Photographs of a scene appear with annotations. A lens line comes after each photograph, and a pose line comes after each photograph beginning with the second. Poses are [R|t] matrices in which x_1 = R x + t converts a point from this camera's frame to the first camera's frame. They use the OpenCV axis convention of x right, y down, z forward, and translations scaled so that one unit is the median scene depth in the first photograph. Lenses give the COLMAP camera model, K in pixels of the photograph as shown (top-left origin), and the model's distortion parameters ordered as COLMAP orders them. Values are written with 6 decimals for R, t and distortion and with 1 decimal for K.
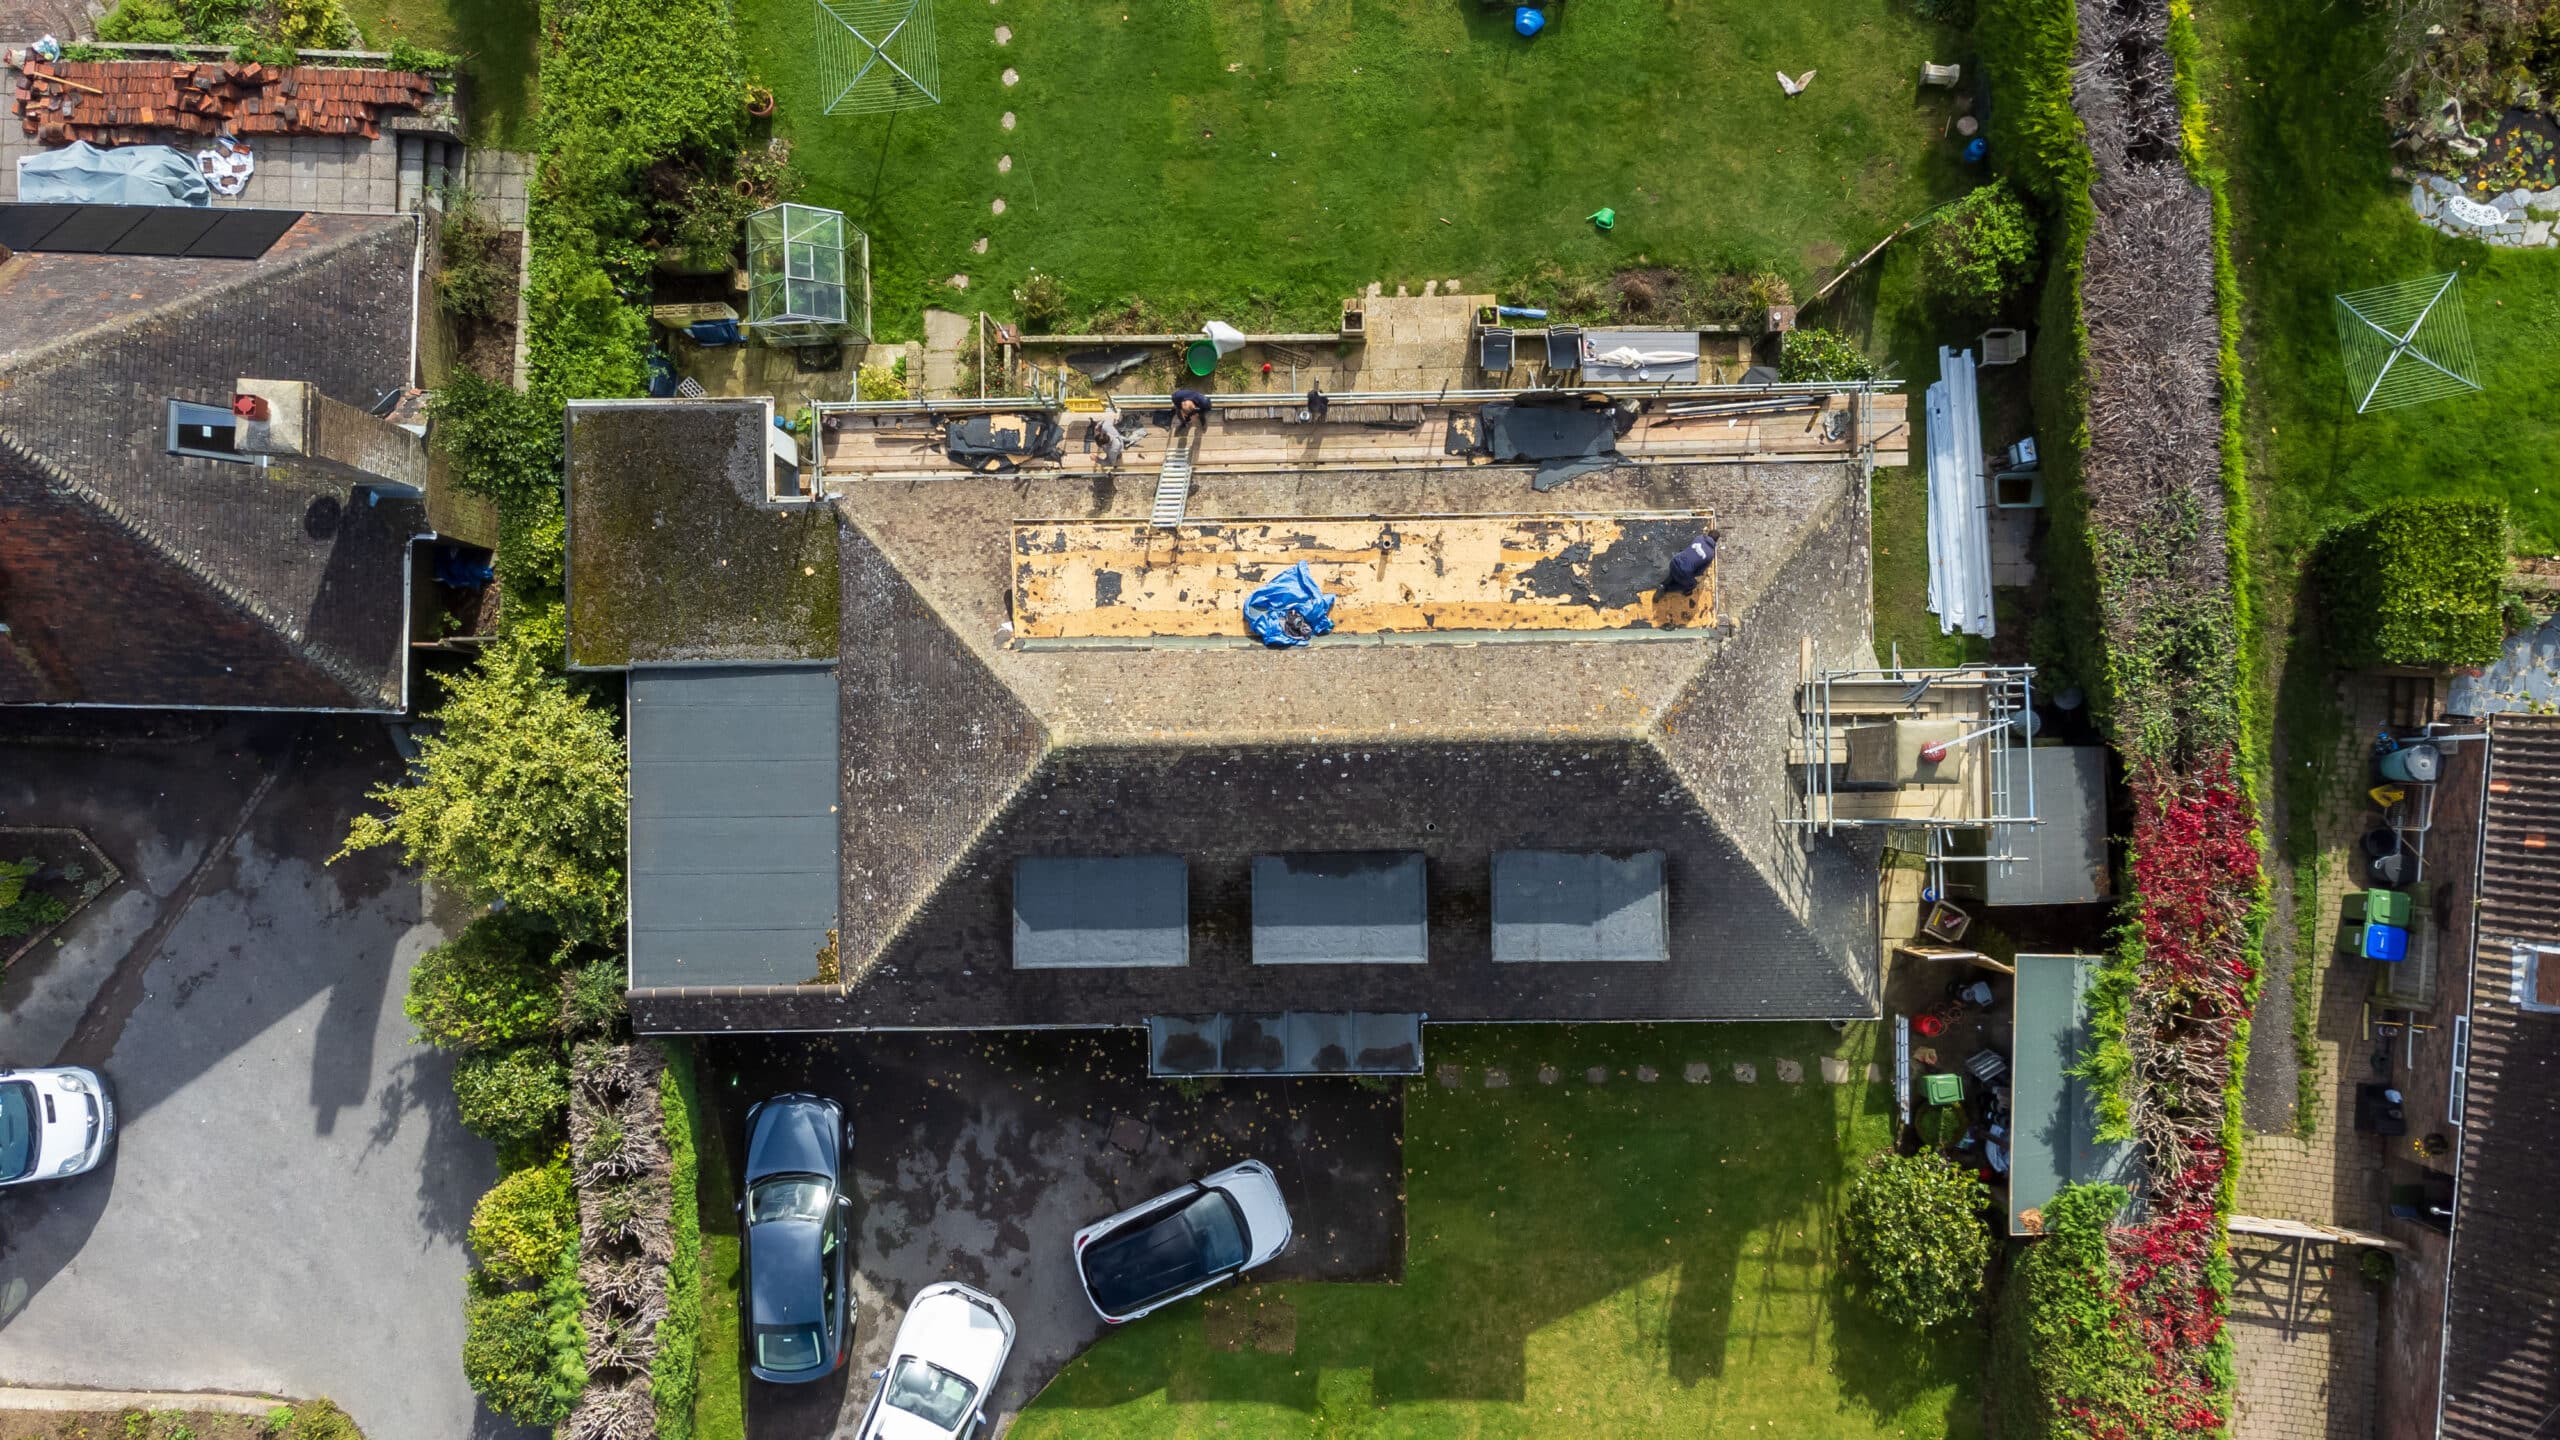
lens RADIAL K [[1899.9, 0, 1268.2], [0, 1899.9, 724.5], [0, 0, 1]] dist [0.040907, 0.032997]
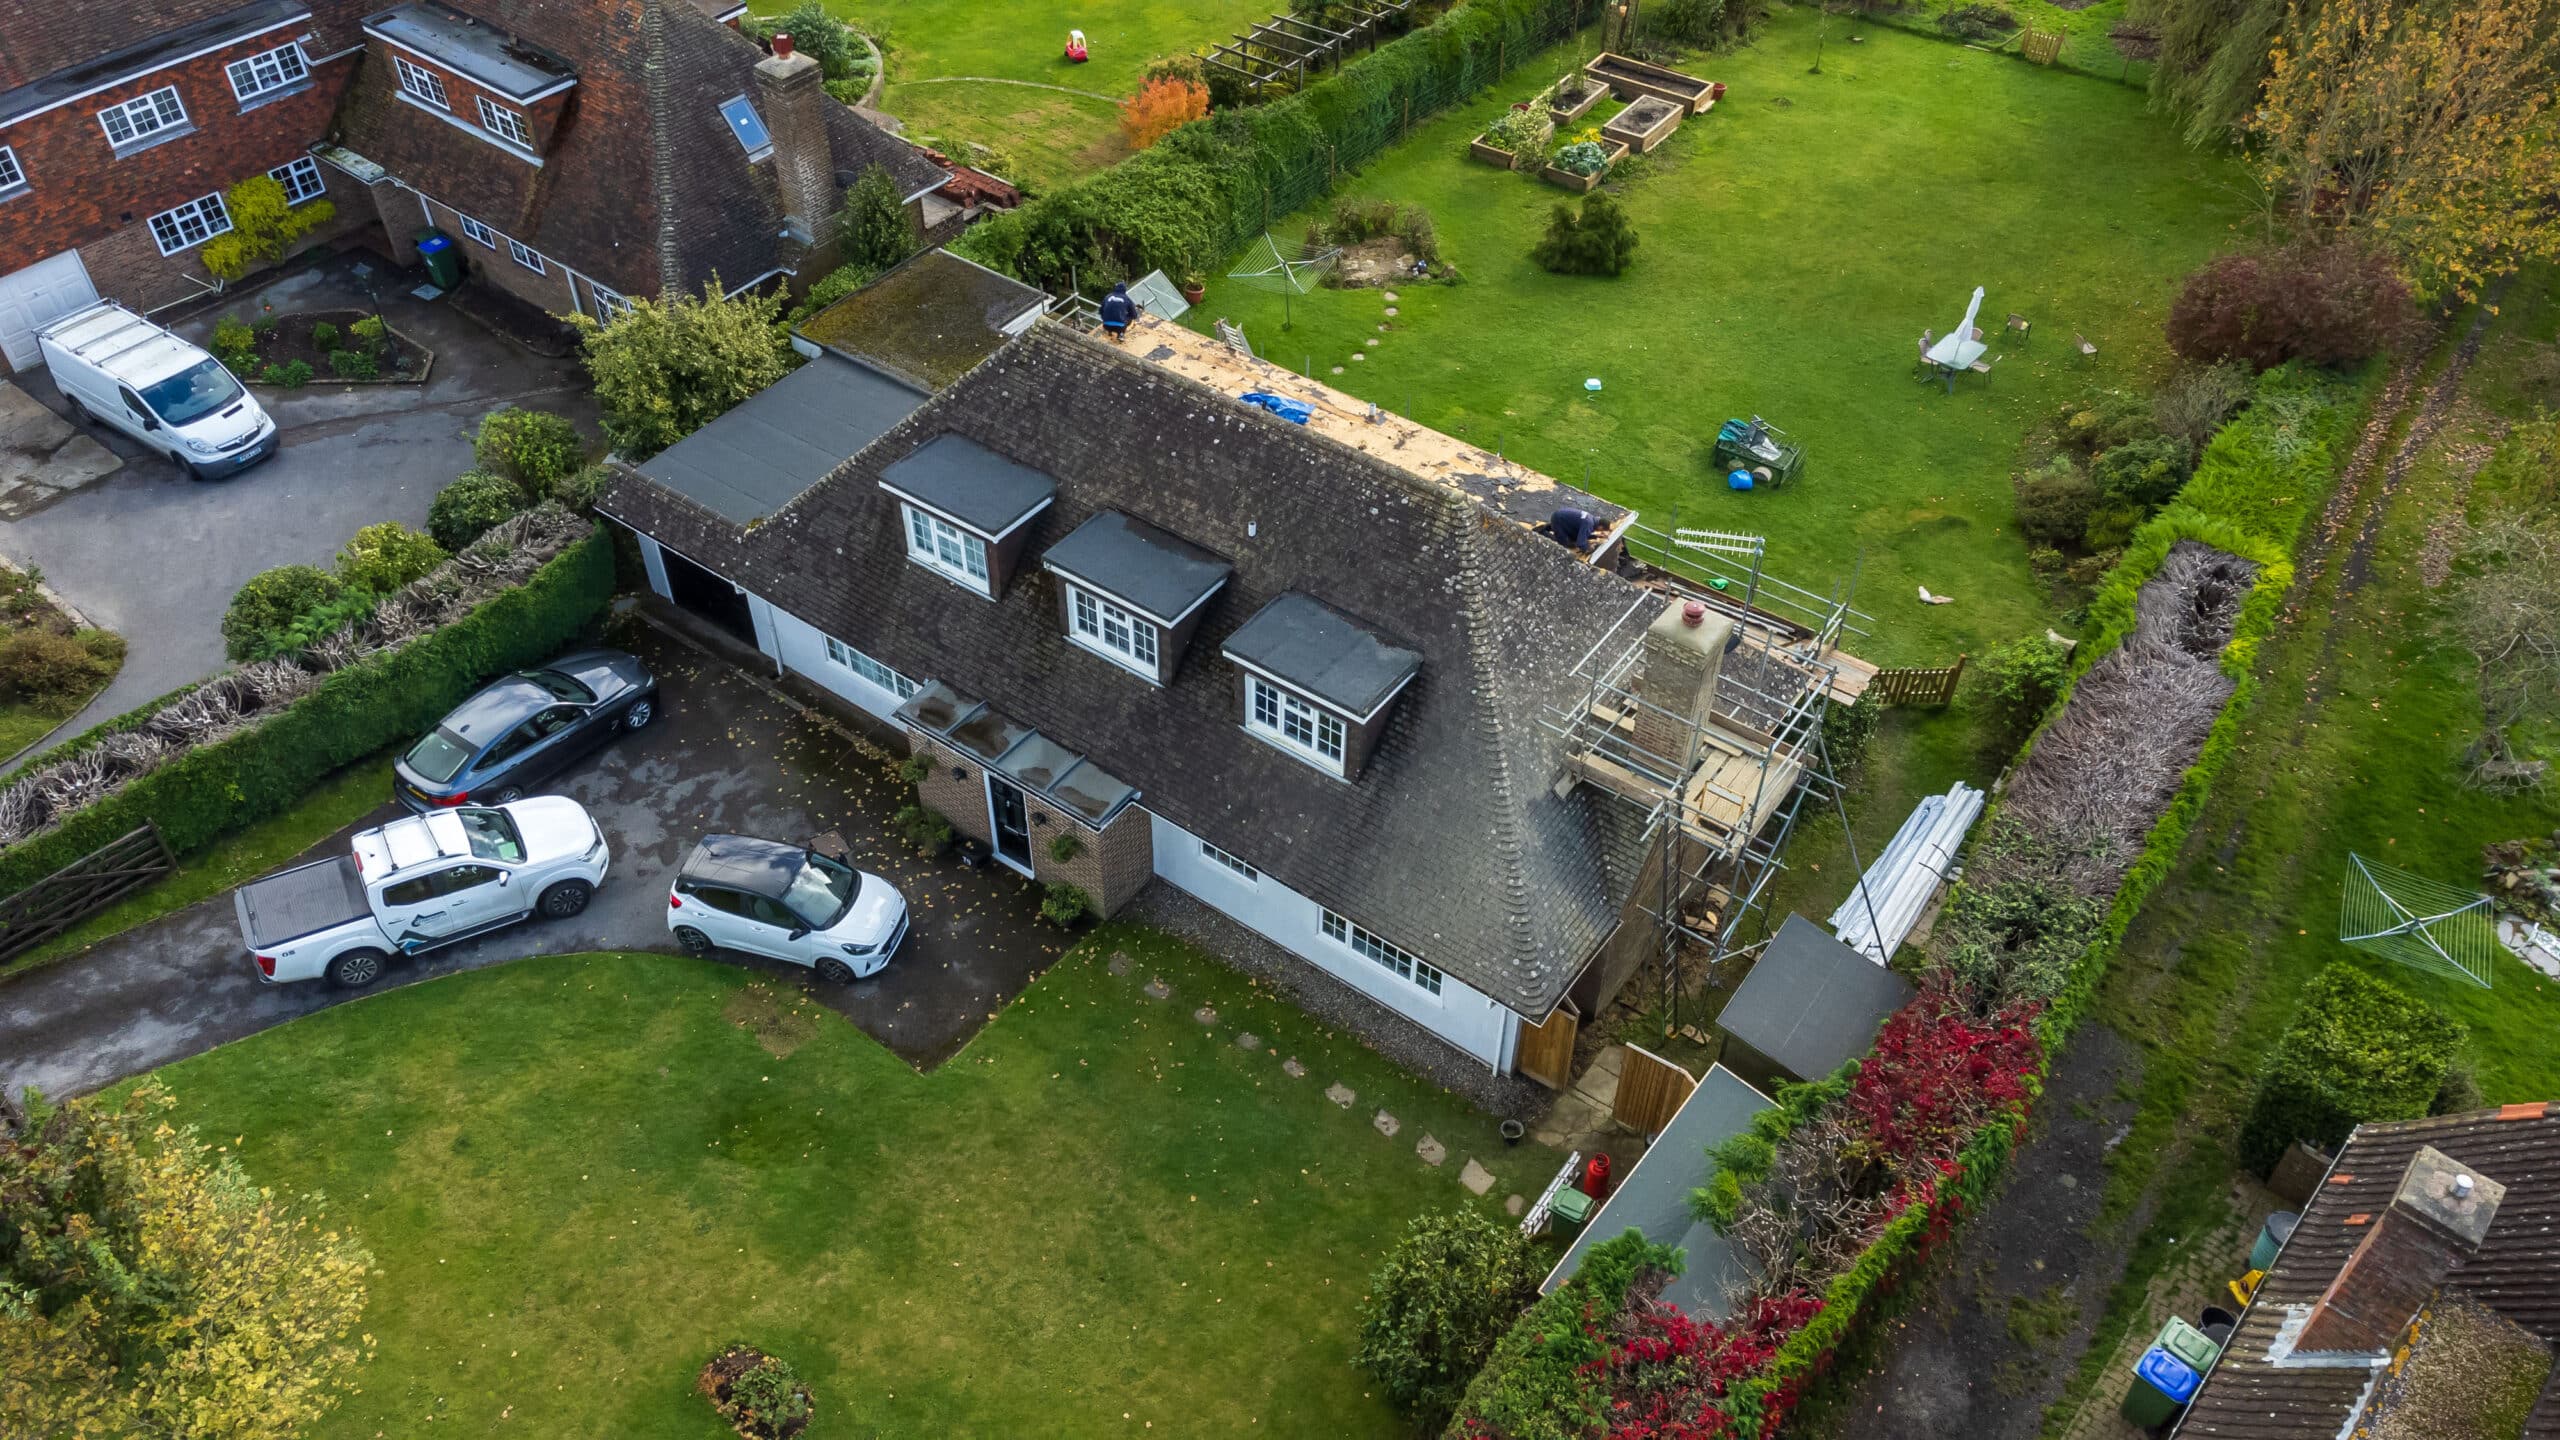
lens RADIAL K [[1899.9, 0, 1268.2], [0, 1899.9, 724.5], [0, 0, 1]] dist [0.040907, 0.032997]
pose [[0.798578, 0.427219, -0.423978, 0.522321], [-0.601855, 0.574600, -0.554622, 0.620305], [0.006673, 0.698082, 0.715987, 0.278194]]
